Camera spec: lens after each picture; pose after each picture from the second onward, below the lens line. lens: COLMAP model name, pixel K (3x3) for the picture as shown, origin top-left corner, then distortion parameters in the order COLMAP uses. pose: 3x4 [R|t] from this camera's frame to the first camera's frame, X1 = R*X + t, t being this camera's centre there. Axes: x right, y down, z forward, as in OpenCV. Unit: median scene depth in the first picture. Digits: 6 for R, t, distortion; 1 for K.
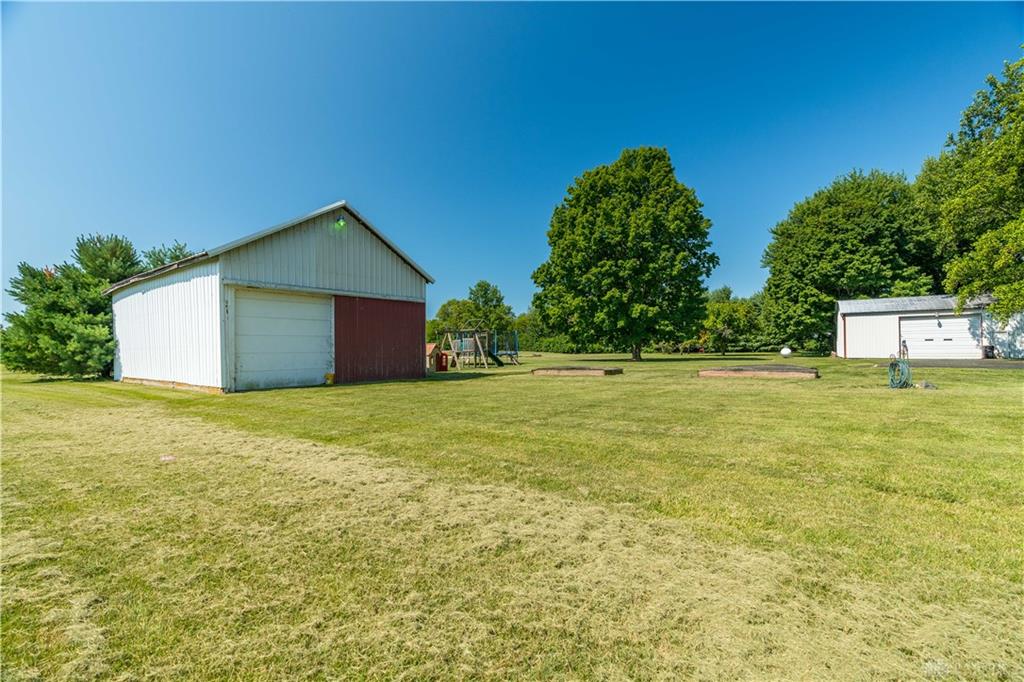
lens RADIAL K [[457.1, 0, 503.8], [0, 457.1, 344.2], [0, 0, 1]] dist [-0.002388, -0.000100]
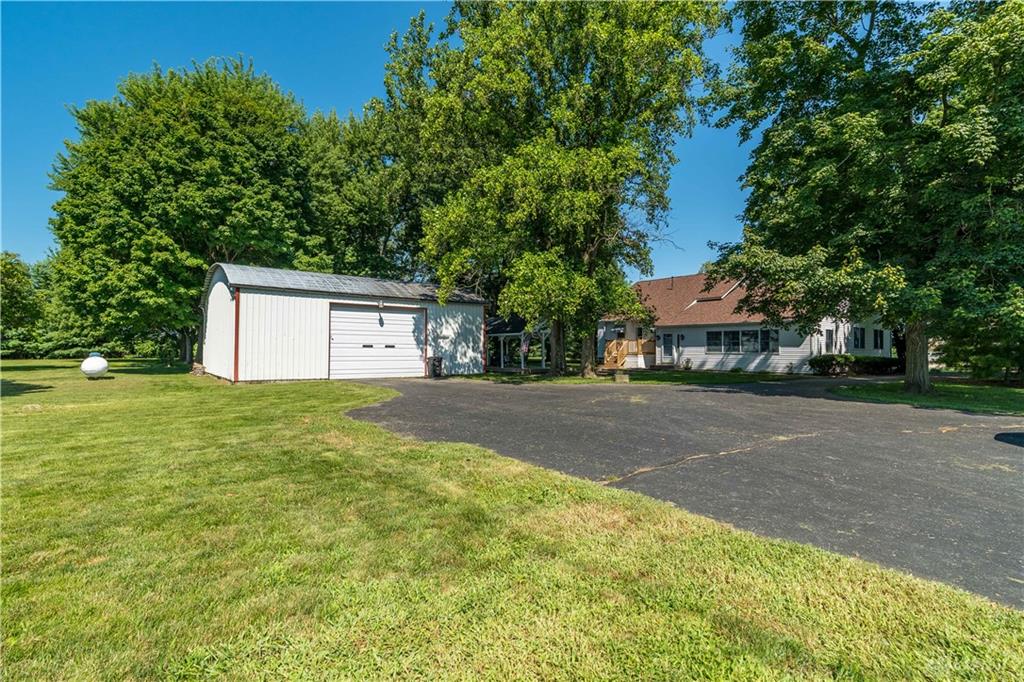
lens RADIAL K [[457.1, 0, 503.8], [0, 457.1, 344.2], [0, 0, 1]] dist [-0.002388, -0.000100]
pose [[0.300396, 0.027952, 0.953405, 0.337159], [-0.023023, 0.999492, -0.022050, -0.003154], [-0.953537, -0.015326, 0.300887, 0.524229]]
